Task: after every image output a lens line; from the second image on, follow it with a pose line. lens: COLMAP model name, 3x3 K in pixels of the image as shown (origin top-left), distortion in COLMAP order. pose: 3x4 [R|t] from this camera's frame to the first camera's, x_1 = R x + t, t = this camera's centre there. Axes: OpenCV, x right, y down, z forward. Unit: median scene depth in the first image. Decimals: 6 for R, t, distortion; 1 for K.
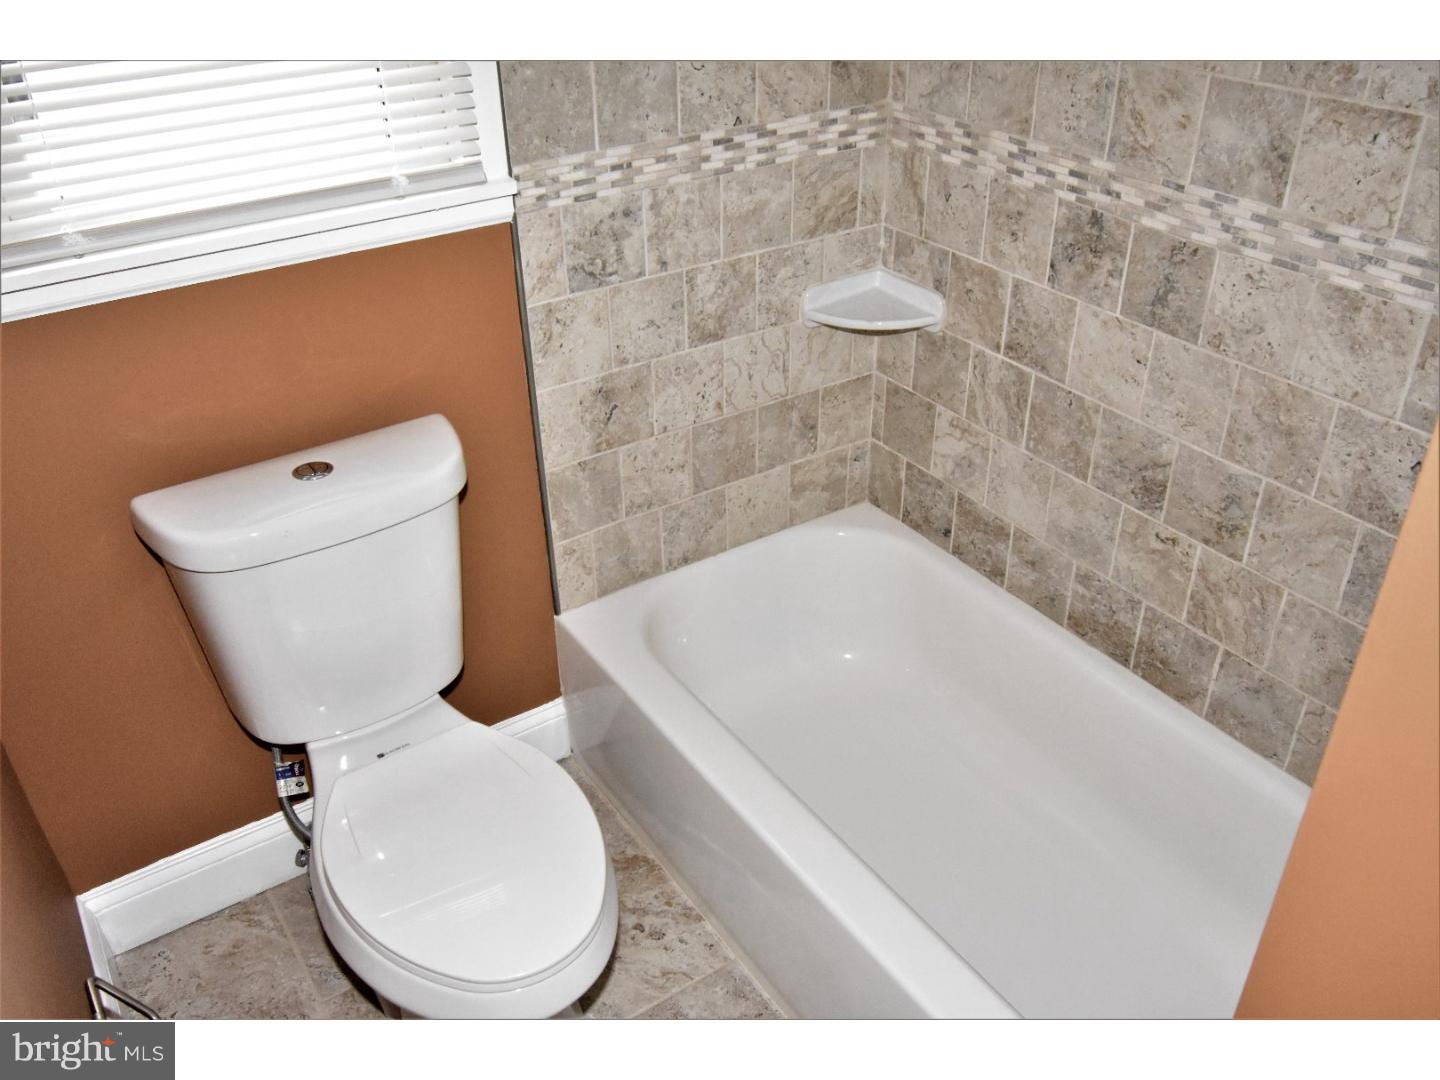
lens RADIAL K [[1195.8, 0, 720.0], [0, 1195.8, 540.0], [0, 0, 1]] dist [-0.001445, -0.015085]
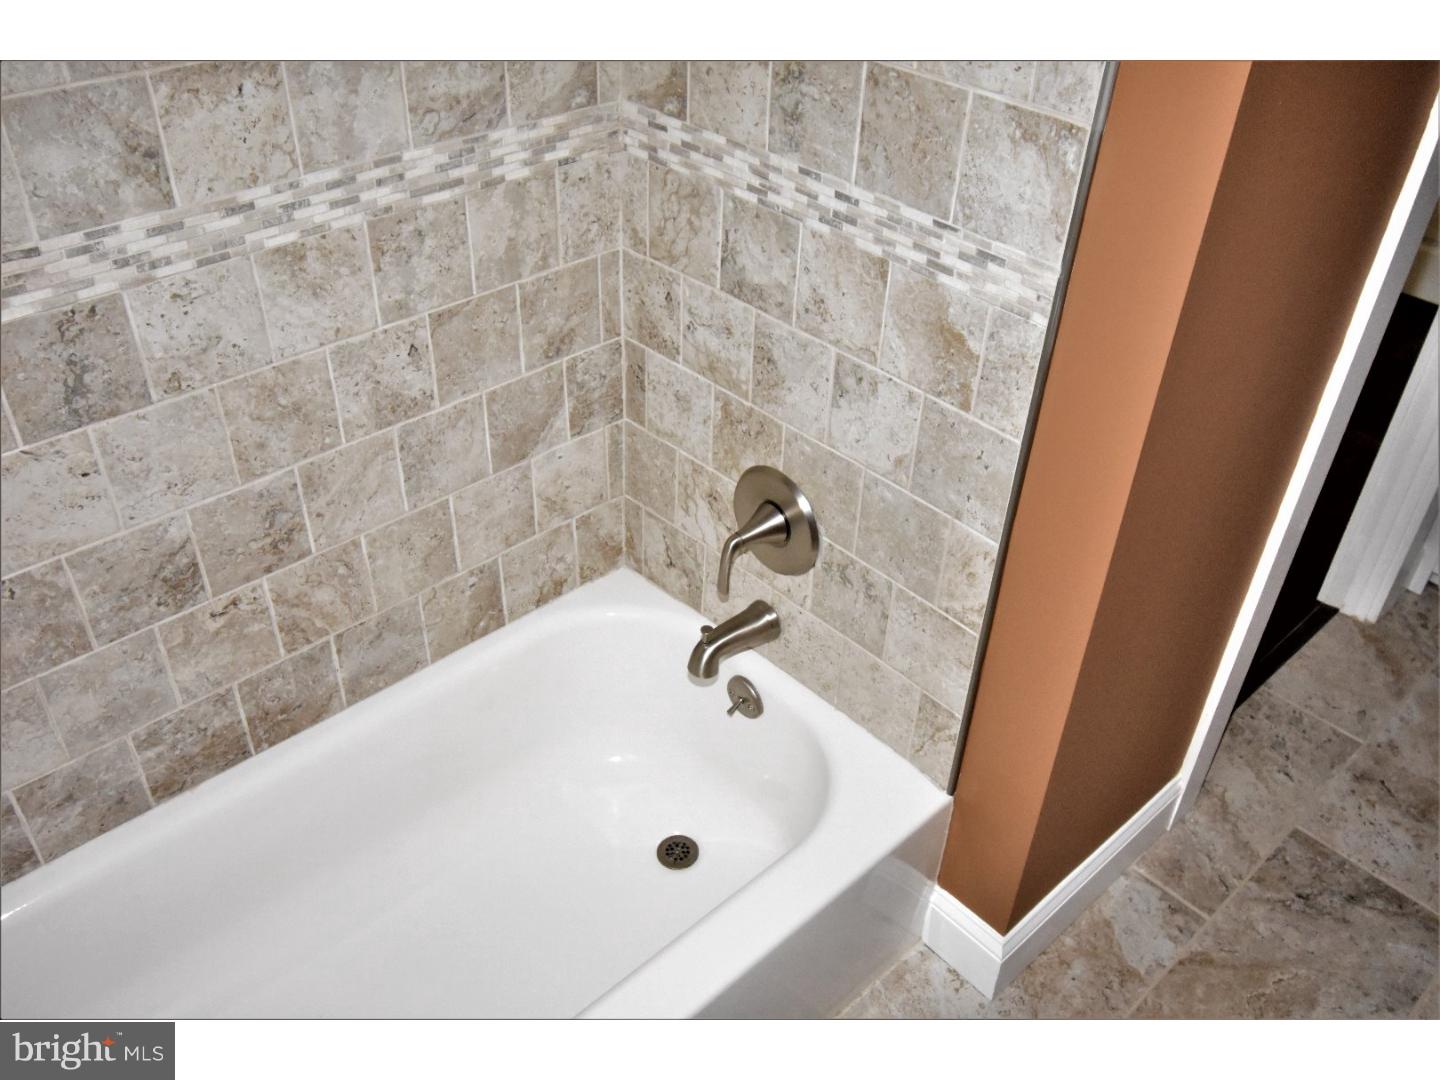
lens RADIAL K [[1195.8, 0, 720.0], [0, 1195.8, 540.0], [0, 0, 1]] dist [-0.001445, -0.015085]
pose [[-0.159116, -0.582309, 0.797244, -0.384013], [0.507537, 0.644404, 0.571970, -0.392682], [-0.846811, 0.495640, 0.193008, 0.592870]]
